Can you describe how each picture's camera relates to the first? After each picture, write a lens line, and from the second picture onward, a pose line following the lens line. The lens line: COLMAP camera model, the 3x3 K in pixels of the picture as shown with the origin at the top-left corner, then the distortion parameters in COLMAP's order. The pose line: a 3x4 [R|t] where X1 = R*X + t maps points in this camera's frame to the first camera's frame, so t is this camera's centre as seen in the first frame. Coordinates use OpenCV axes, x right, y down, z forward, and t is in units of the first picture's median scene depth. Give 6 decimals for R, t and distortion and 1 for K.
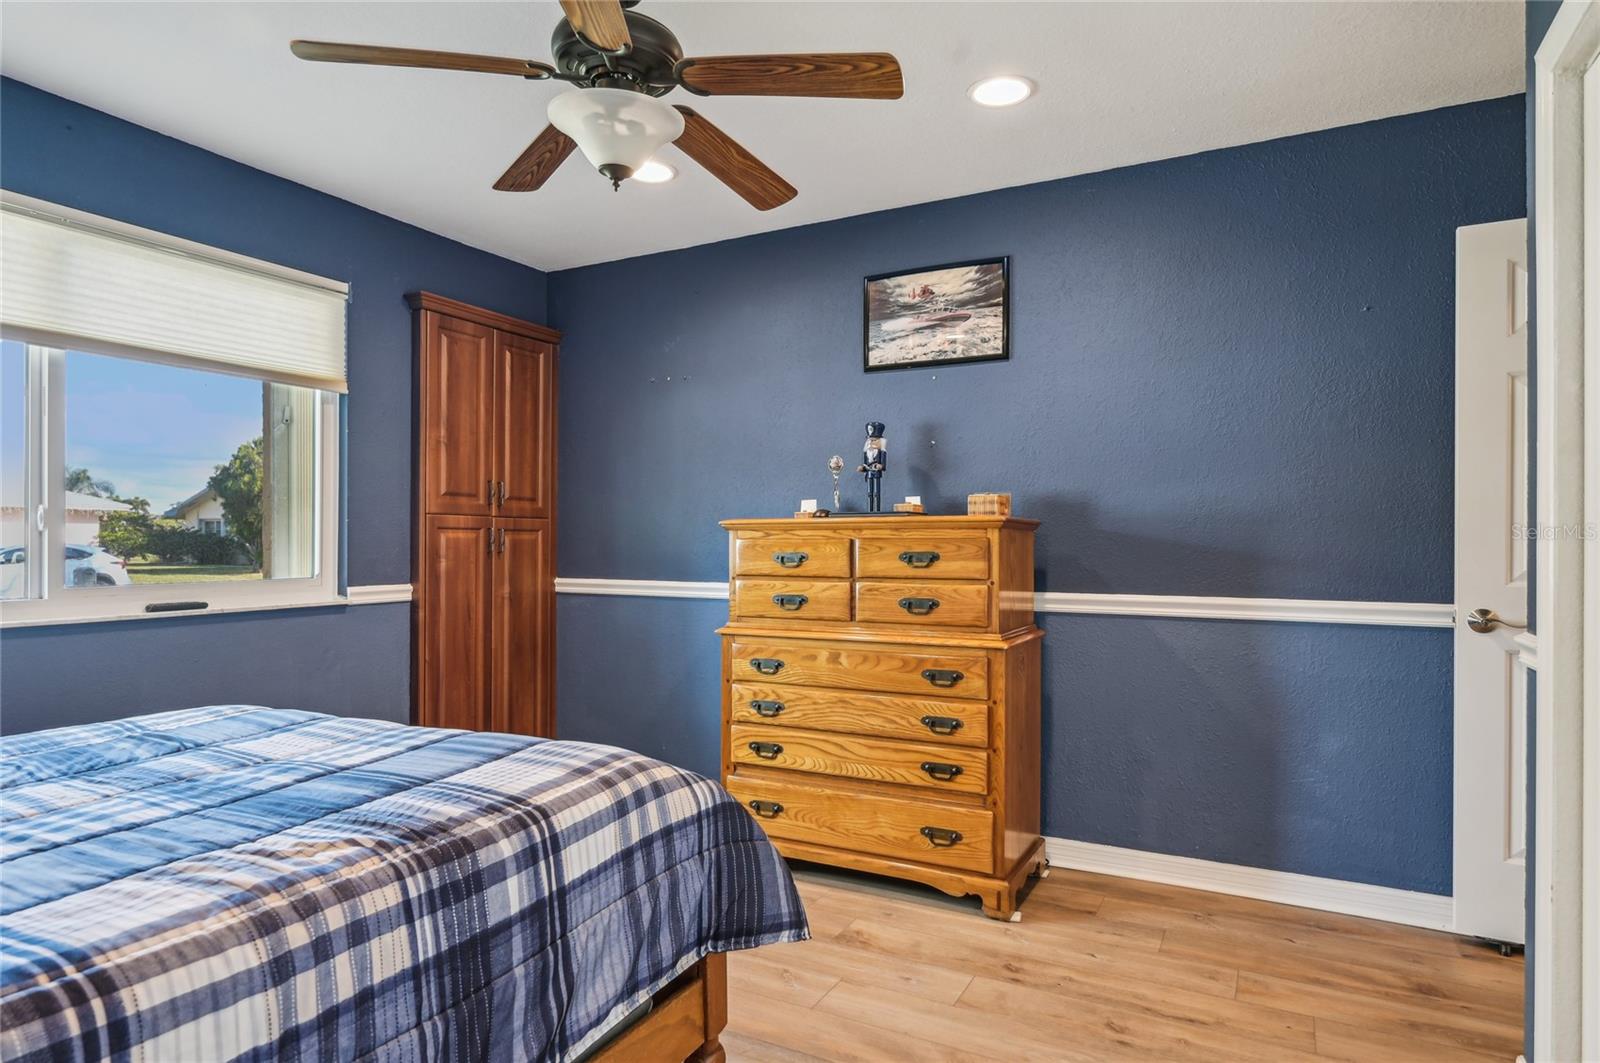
lens RADIAL K [[899.2, 0, 803.4], [0, 899.2, 544.7], [0, 0, 1]] dist [-0.000724, -0.000187]
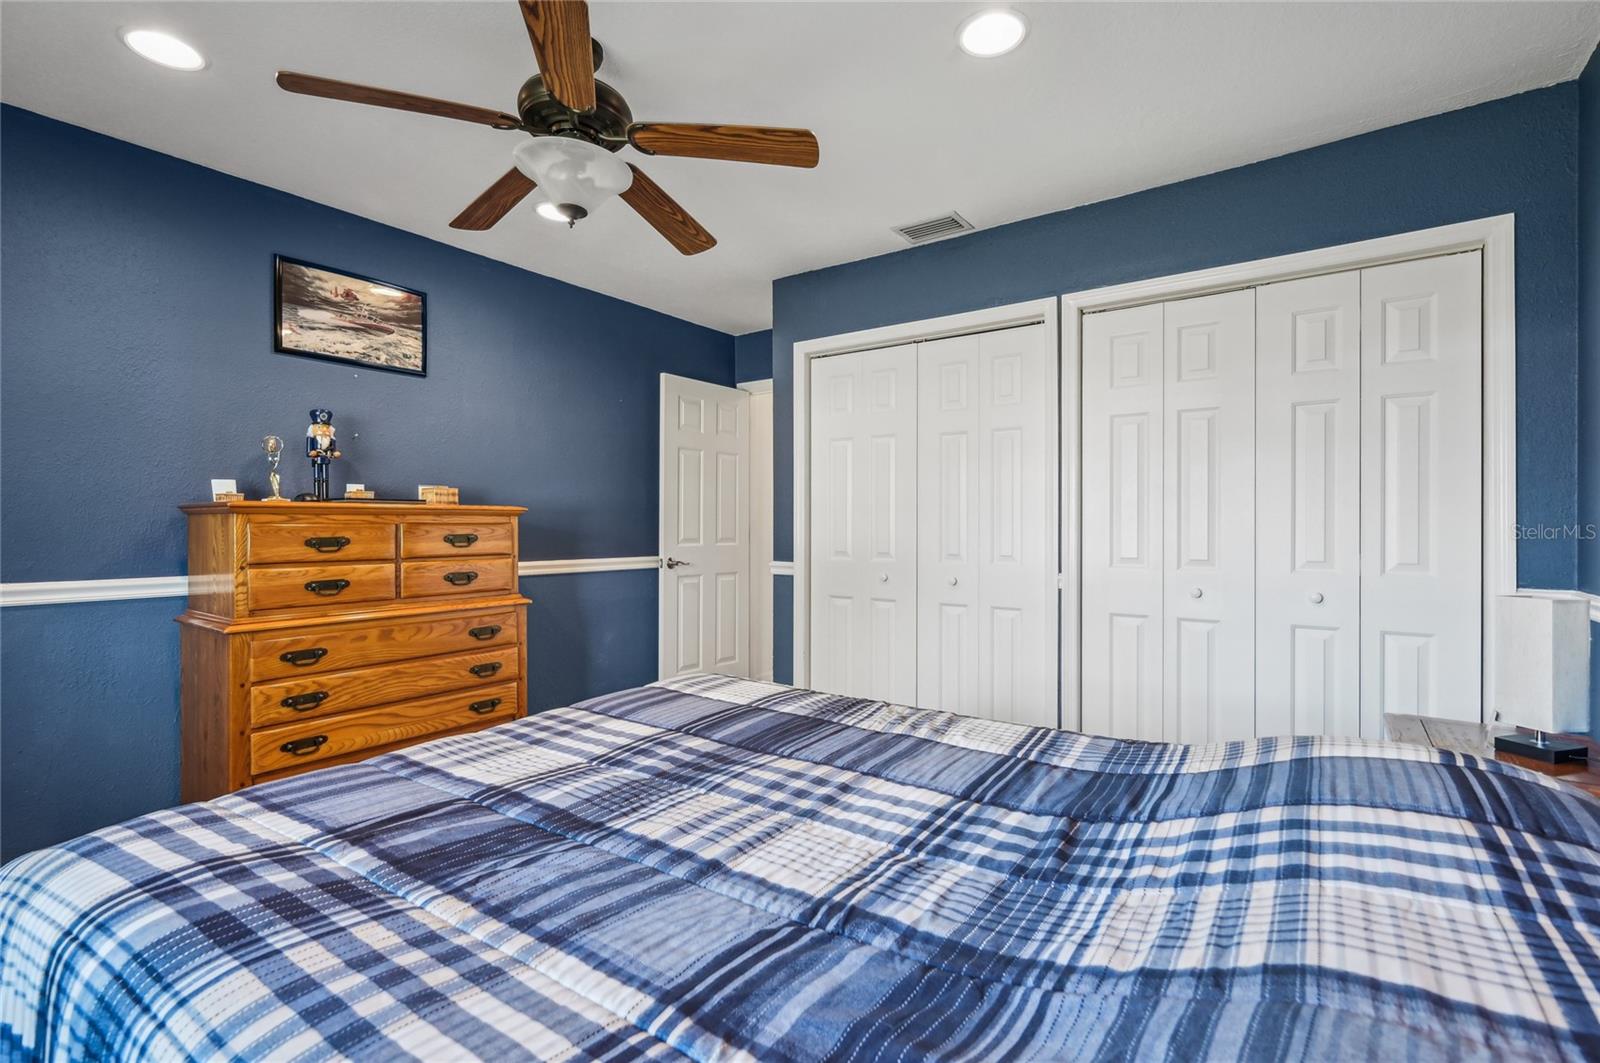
lens RADIAL K [[728.6, 0, 800.0], [0, 728.6, 531.5], [0, 0, 1]] dist [0.000886, -0.000735]
pose [[0.143541, -0.010113, 0.989593, -0.740091], [0.002254, 0.999949, 0.009892, -0.004364], [-0.989642, 0.000811, 0.143557, 0.378960]]
